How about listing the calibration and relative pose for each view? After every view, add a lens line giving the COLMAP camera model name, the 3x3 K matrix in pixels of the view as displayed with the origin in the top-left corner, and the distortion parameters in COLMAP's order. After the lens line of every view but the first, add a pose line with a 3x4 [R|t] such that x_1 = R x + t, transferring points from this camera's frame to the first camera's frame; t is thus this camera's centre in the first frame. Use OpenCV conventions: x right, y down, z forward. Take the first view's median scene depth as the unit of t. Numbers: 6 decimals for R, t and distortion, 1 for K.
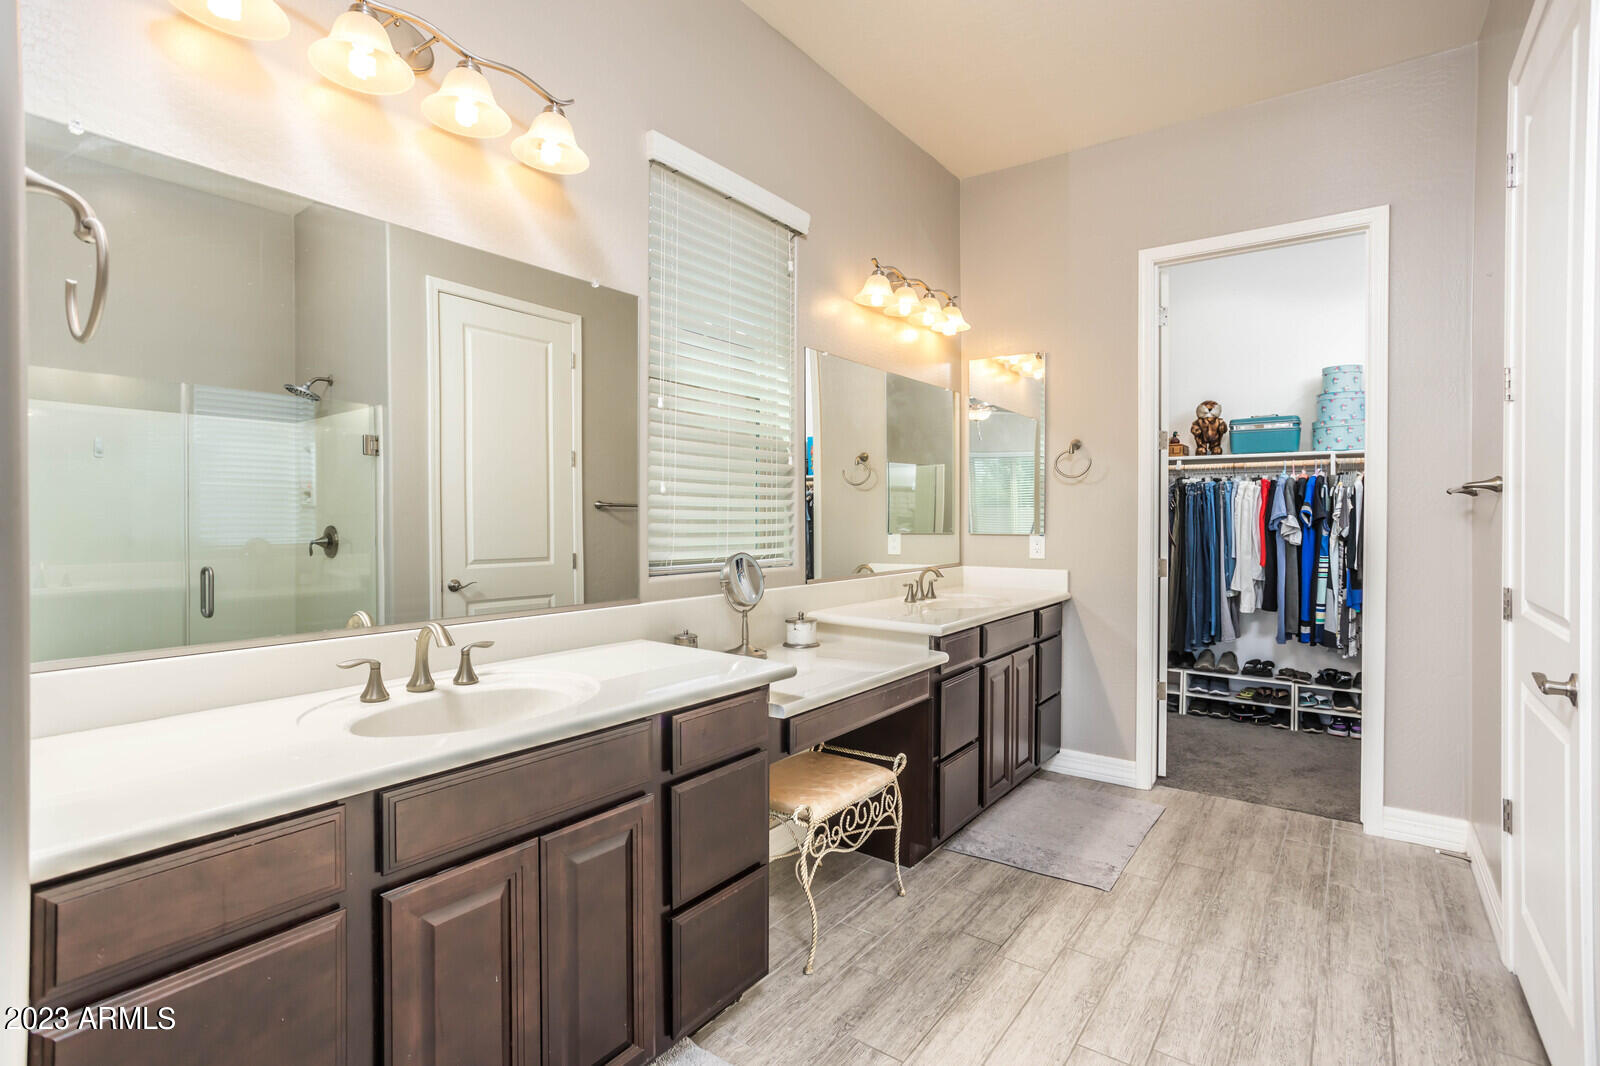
lens RADIAL K [[756.1, 0, 801.5], [0, 756.1, 524.1], [0, 0, 1]] dist [0.003764, -0.000280]
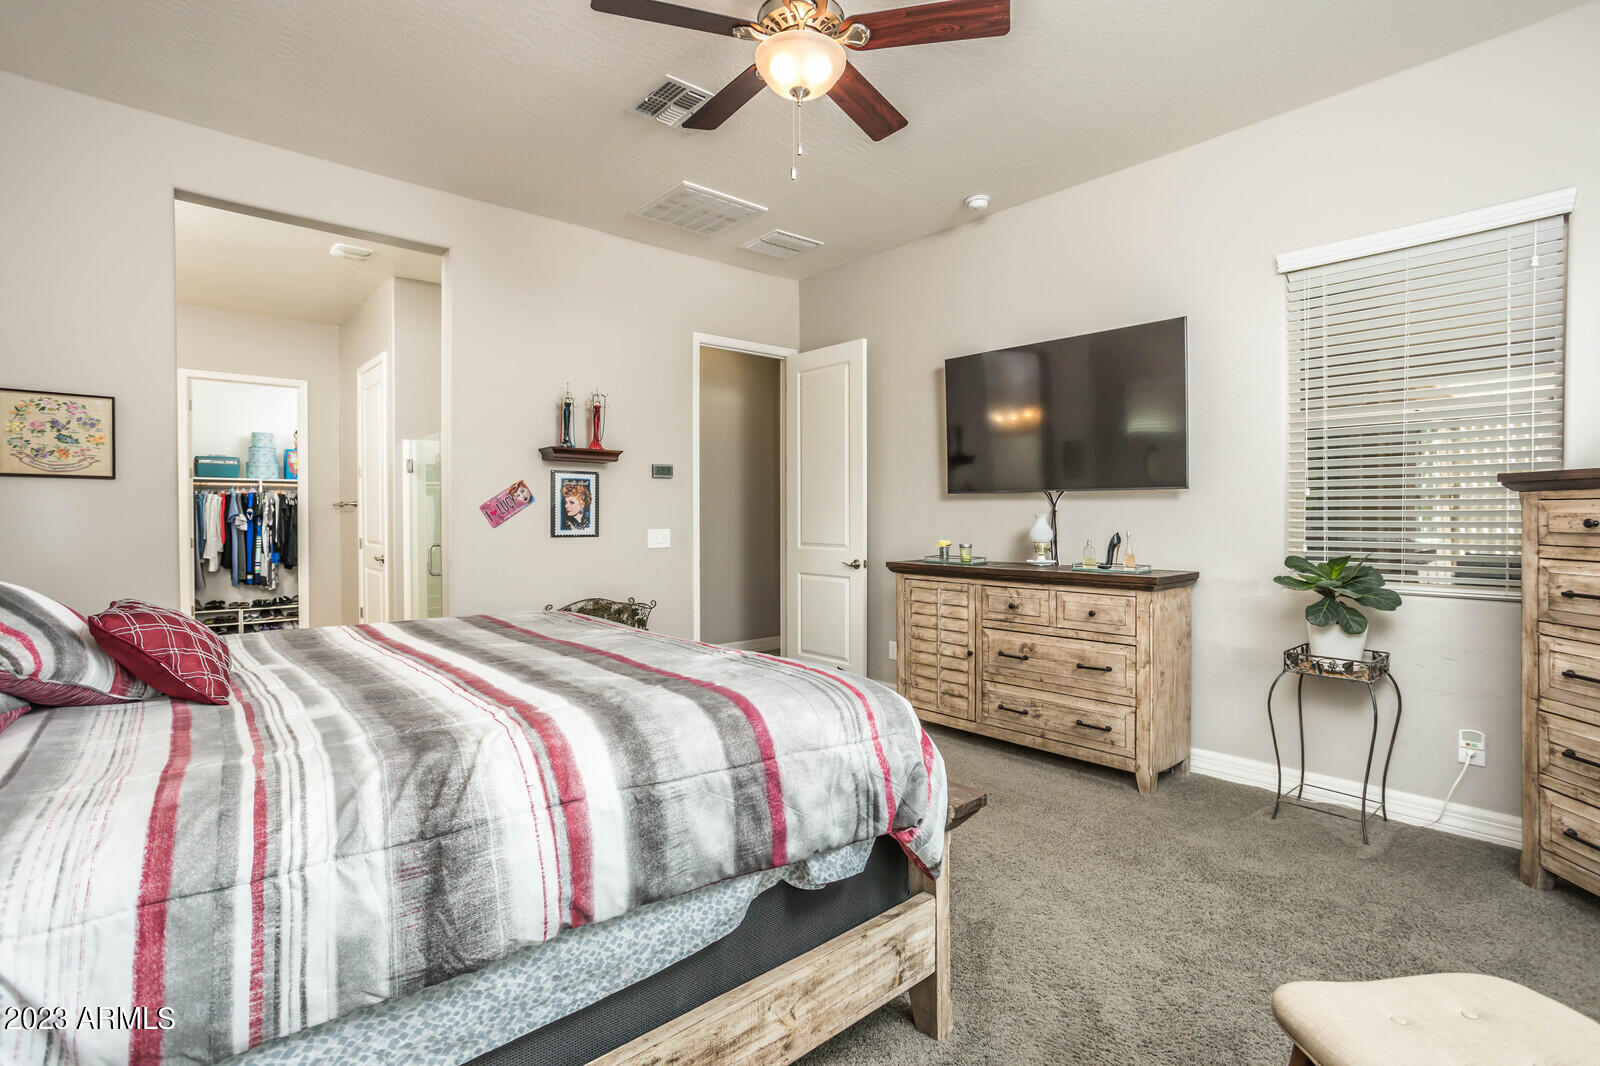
lens RADIAL K [[756.1, 0, 801.5], [0, 756.1, 524.1], [0, 0, 1]] dist [0.003764, -0.000280]
pose [[0.216941, -0.013983, 0.976085, -0.824168], [0.009962, 0.999877, 0.012109, 0.003598], [-0.976134, 0.007097, 0.217053, -0.693369]]
